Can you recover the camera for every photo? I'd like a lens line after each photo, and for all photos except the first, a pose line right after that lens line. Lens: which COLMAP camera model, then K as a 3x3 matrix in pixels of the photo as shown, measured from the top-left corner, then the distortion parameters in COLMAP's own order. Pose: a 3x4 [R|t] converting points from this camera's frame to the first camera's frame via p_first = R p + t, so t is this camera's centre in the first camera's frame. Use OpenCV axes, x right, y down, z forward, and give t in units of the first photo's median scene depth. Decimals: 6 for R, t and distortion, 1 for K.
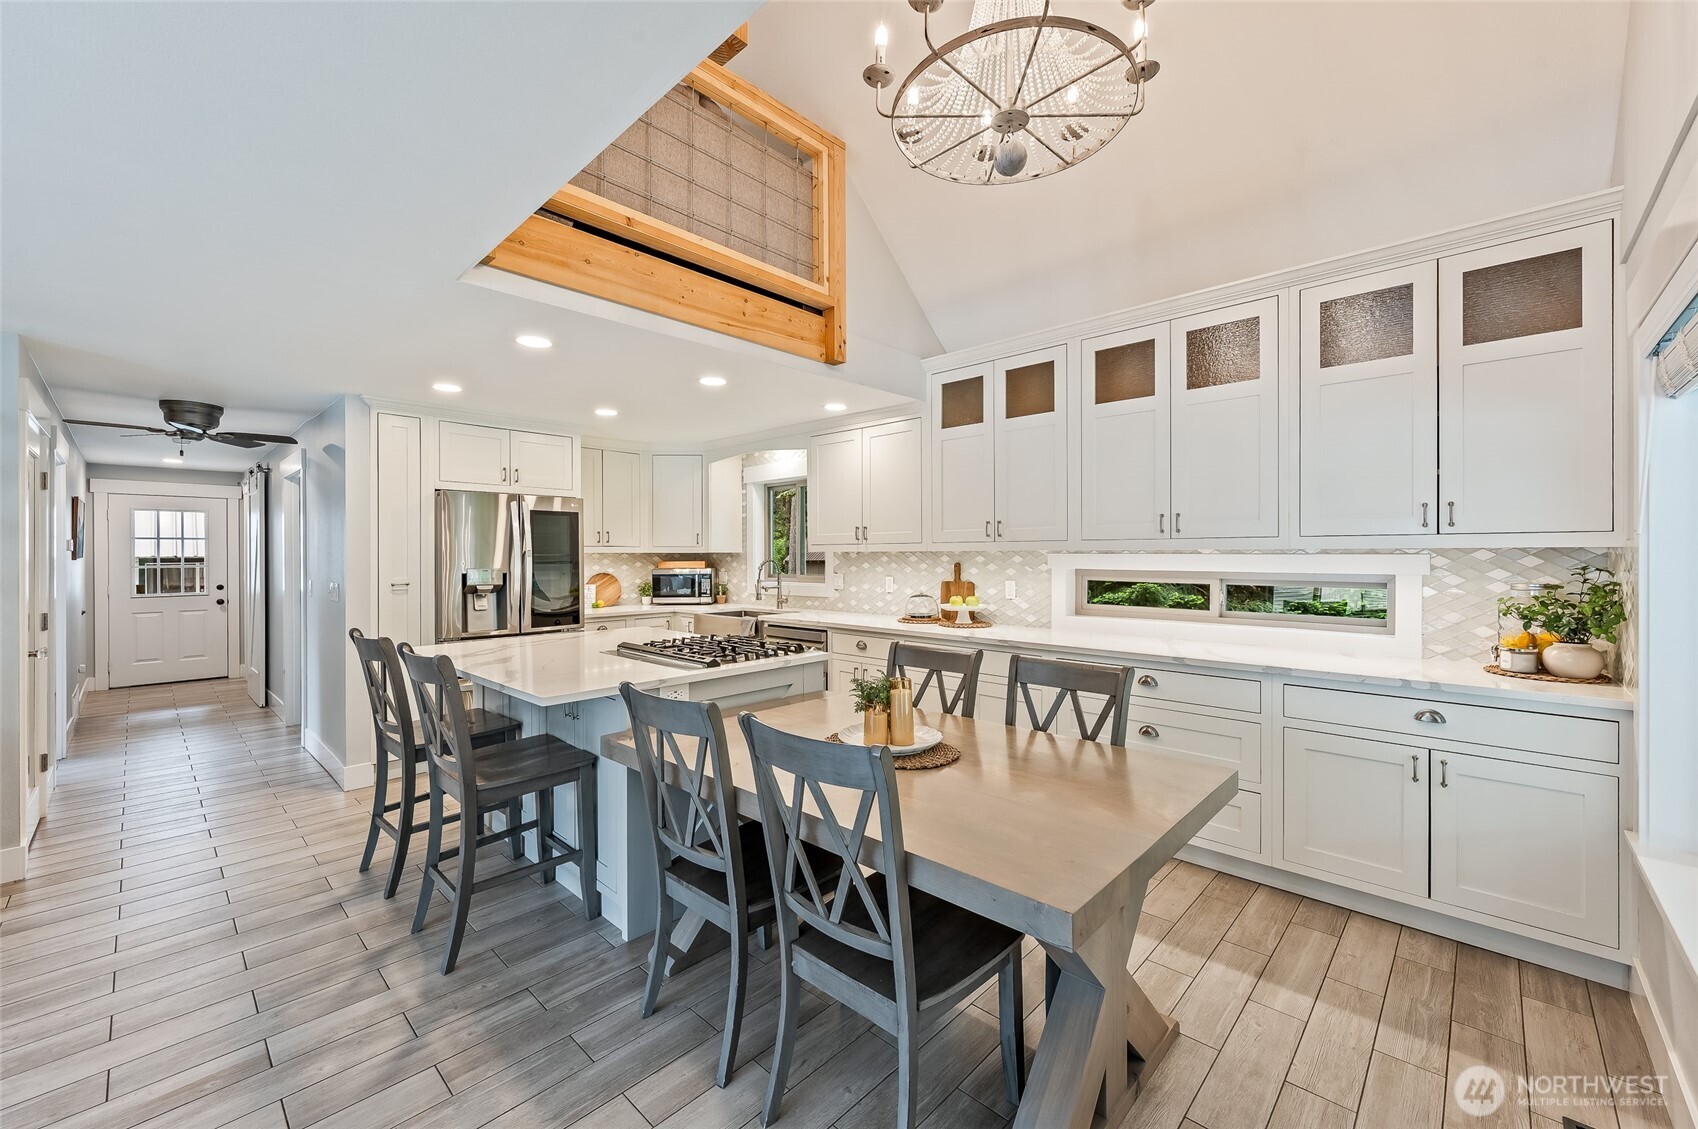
lens RADIAL K [[676.0, 0, 846.7], [0, 676.0, 551.9], [0, 0, 1]] dist [-0.000771, -0.000019]
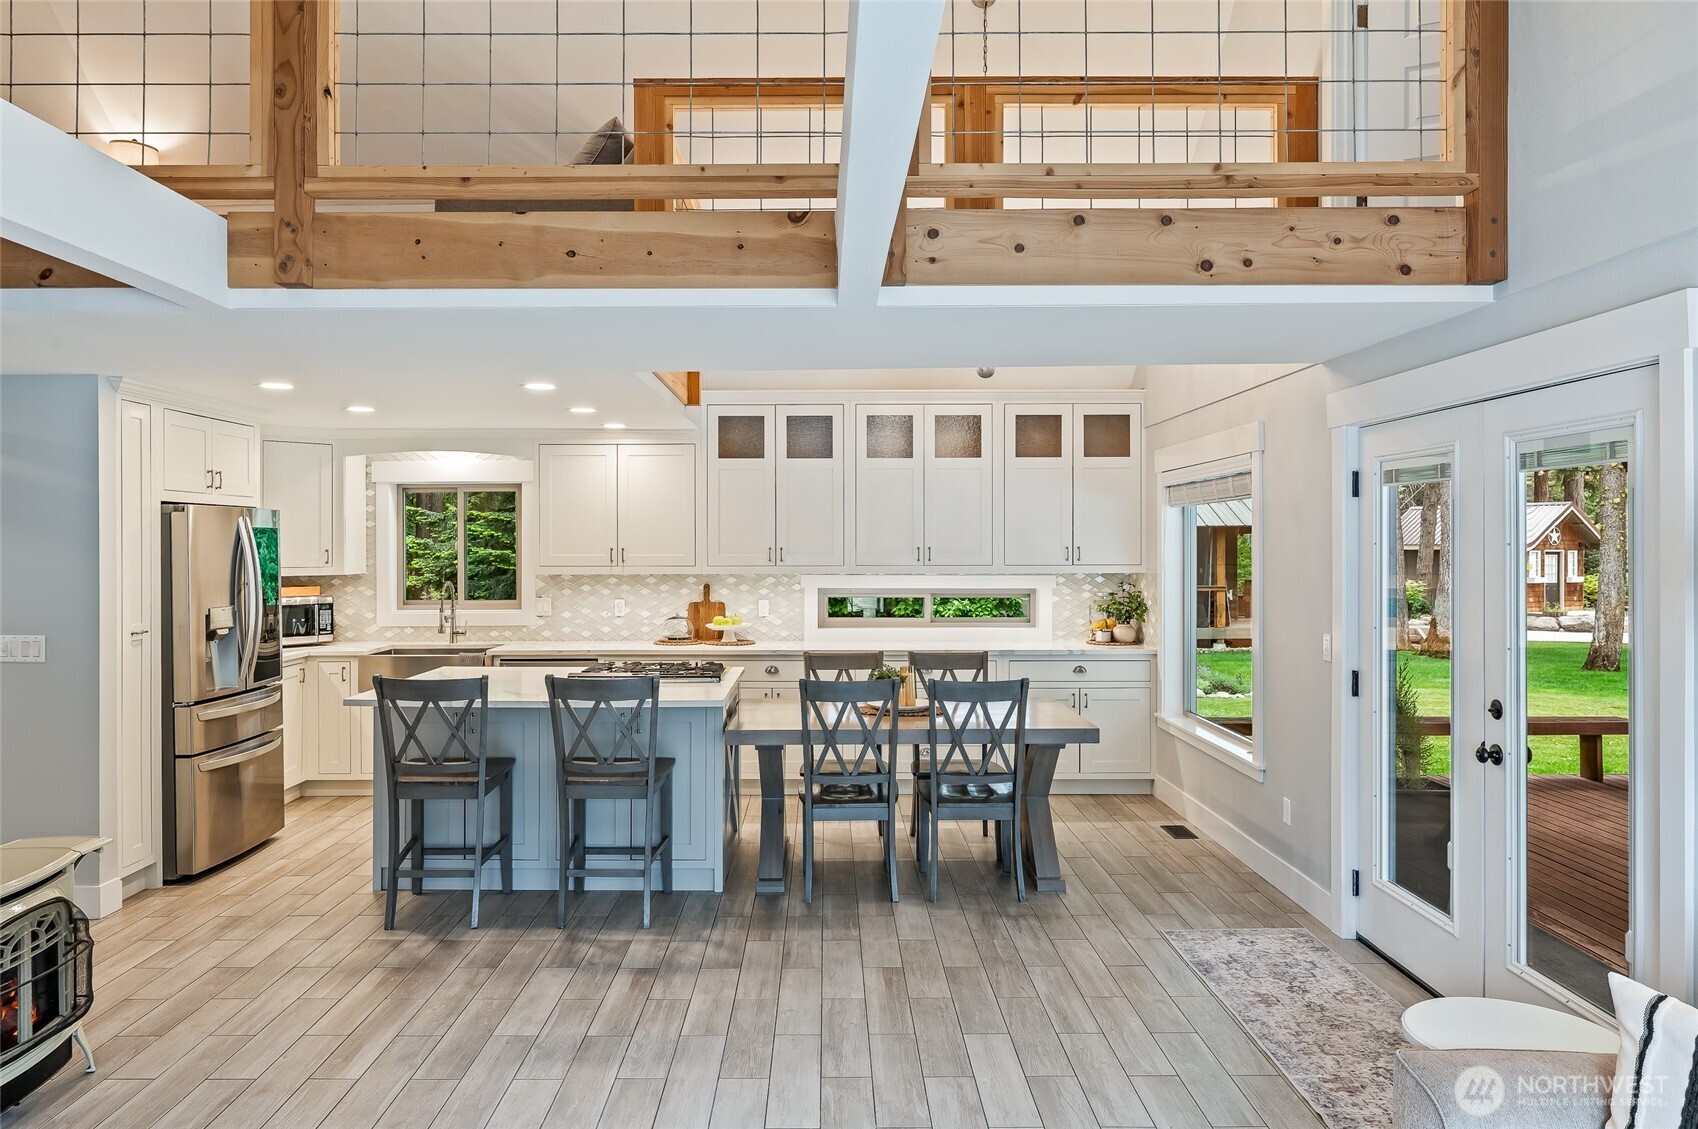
lens RADIAL K [[1153.7, 0, 820.6], [0, 1153.7, 538.7], [0, 0, 1]] dist [-0.003243, 0.000204]
pose [[0.726356, 0.002926, 0.687312, -1.106634], [-0.002089, 0.999996, -0.002050, -0.059766], [-0.687315, 0.000053, 0.726359, -0.472974]]
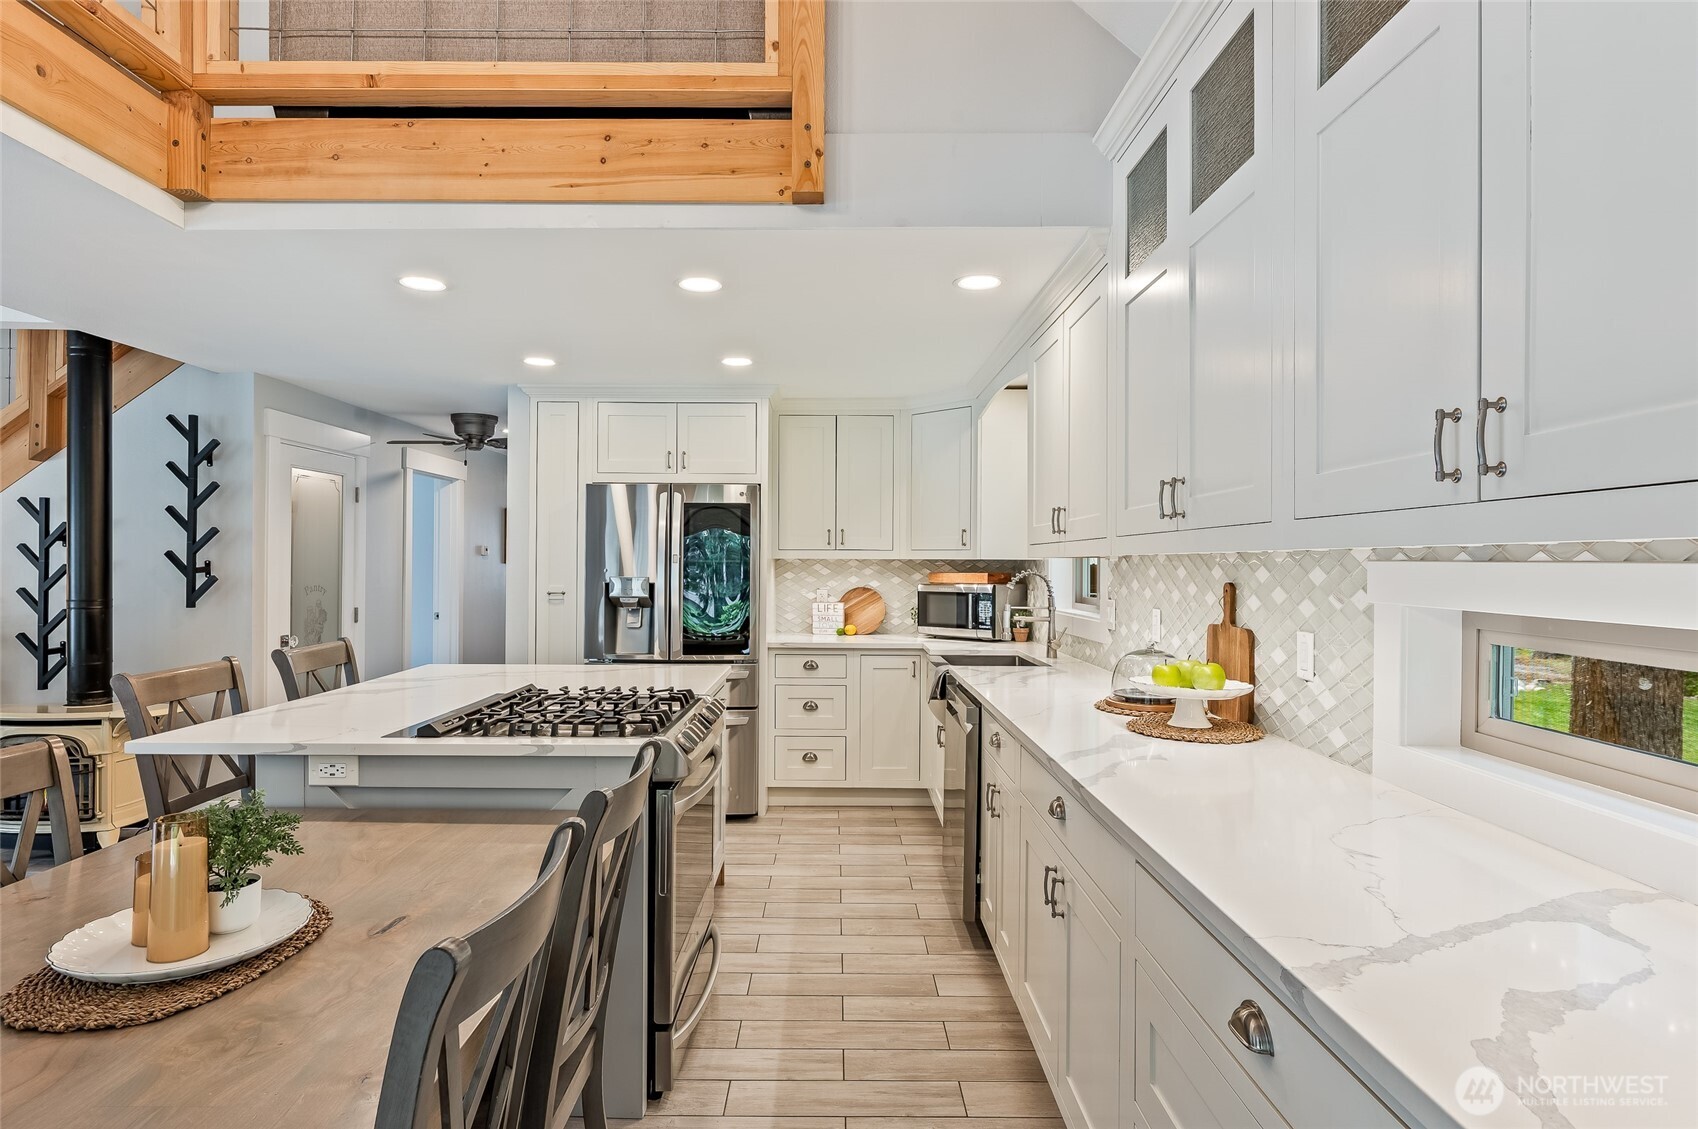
lens RADIAL K [[896.0, 0, 825.2], [0, 896.0, 557.2], [0, 0, 1]] dist [0.001054, 0.000260]
pose [[0.682461, 0.001036, -0.730922, 0.488569], [-0.003992, 0.999989, -0.002310, 0.002639], [0.730912, 0.004495, 0.682457, 0.515581]]
